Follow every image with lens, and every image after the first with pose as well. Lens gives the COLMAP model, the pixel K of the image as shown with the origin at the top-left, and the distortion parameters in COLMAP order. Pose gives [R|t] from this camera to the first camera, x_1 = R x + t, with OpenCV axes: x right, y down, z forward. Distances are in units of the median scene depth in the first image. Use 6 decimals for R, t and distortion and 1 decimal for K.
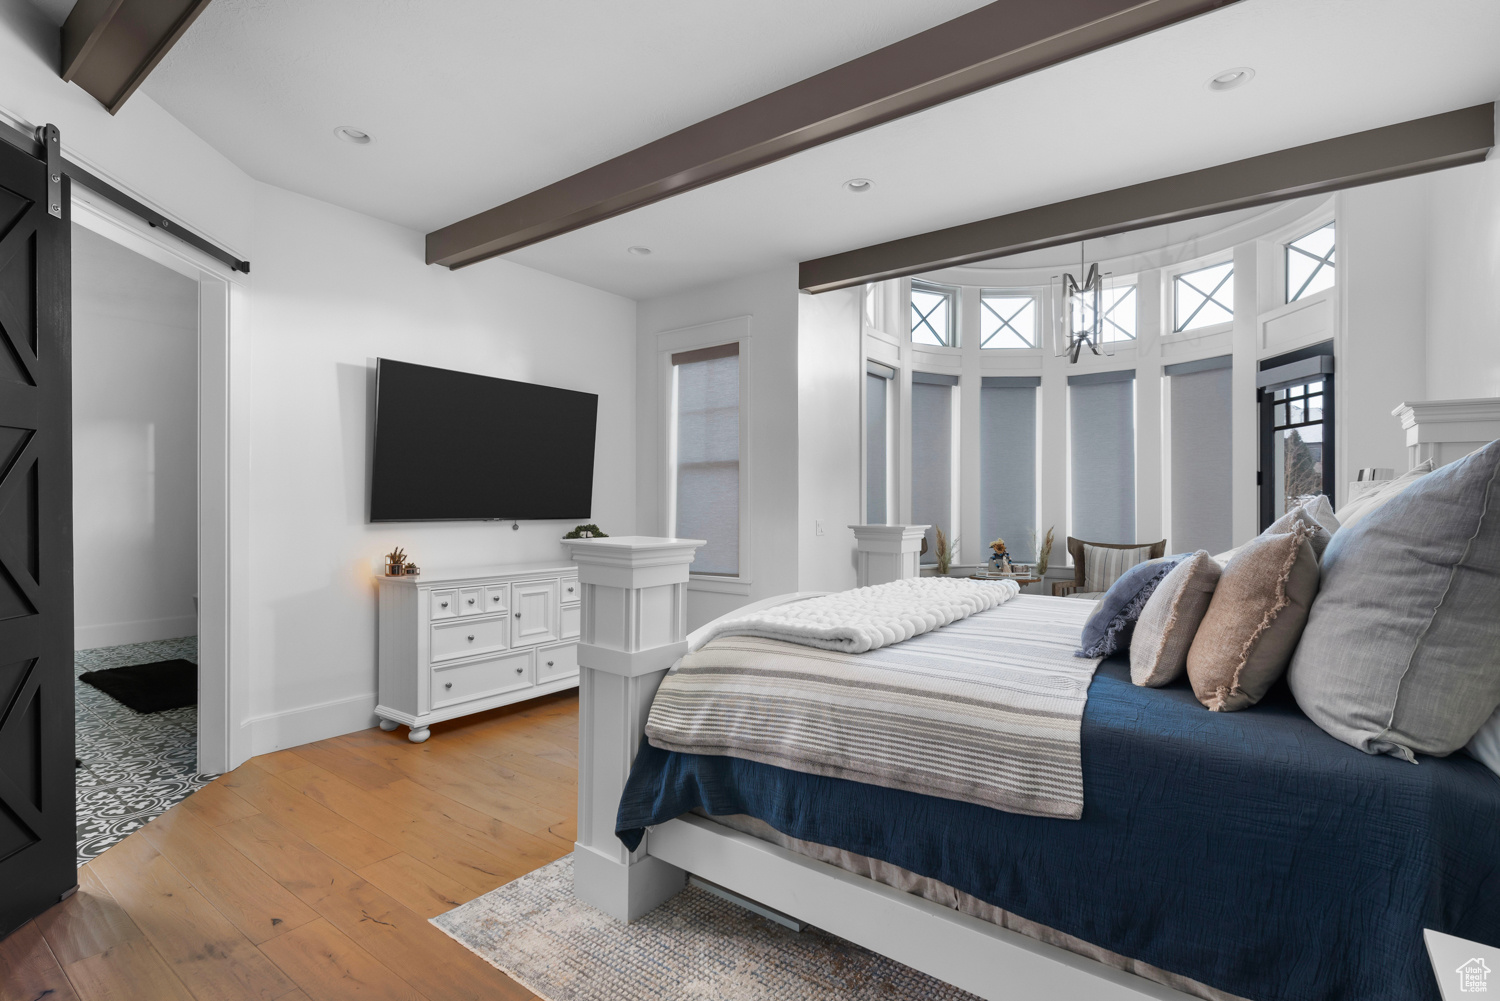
lens RADIAL K [[717.5, 0, 753.6], [0, 717.5, 500.1], [0, 0, 1]] dist [-0.000833, -0.000704]
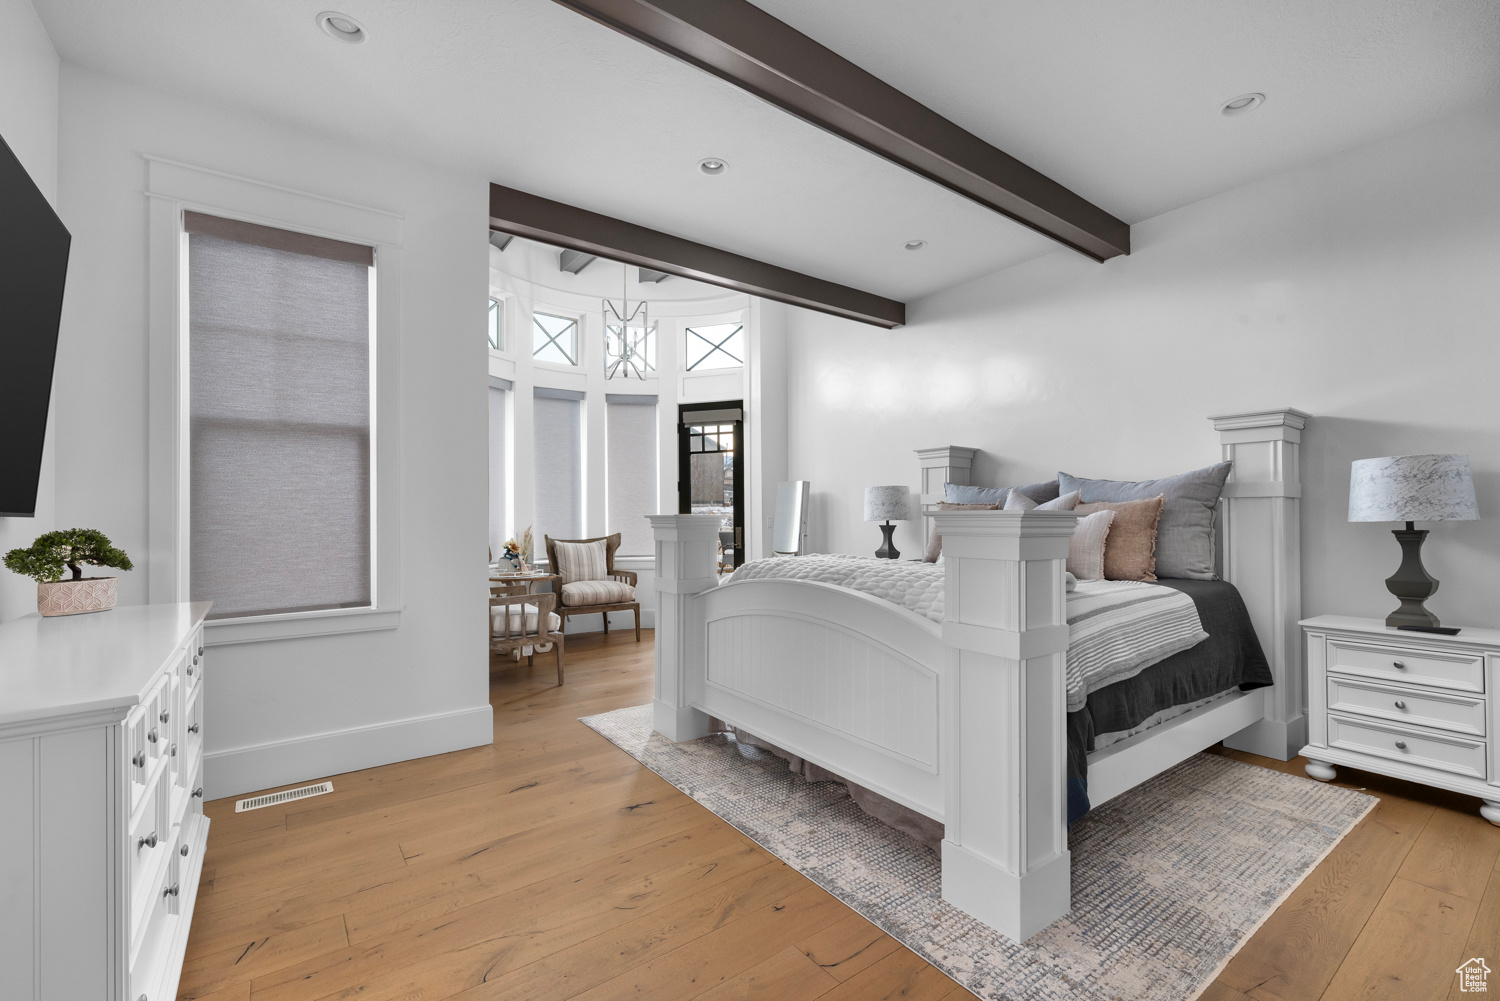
lens RADIAL K [[645.9, 0, 753.5], [0, 645.9, 508.0], [0, 0, 1]] dist [-0.000112, -0.000052]
pose [[0.292955, 0.009303, 0.956081, -0.493385], [0.004592, 0.999927, -0.011137, 0.028230], [-0.956115, 0.007653, 0.292891, 0.499893]]
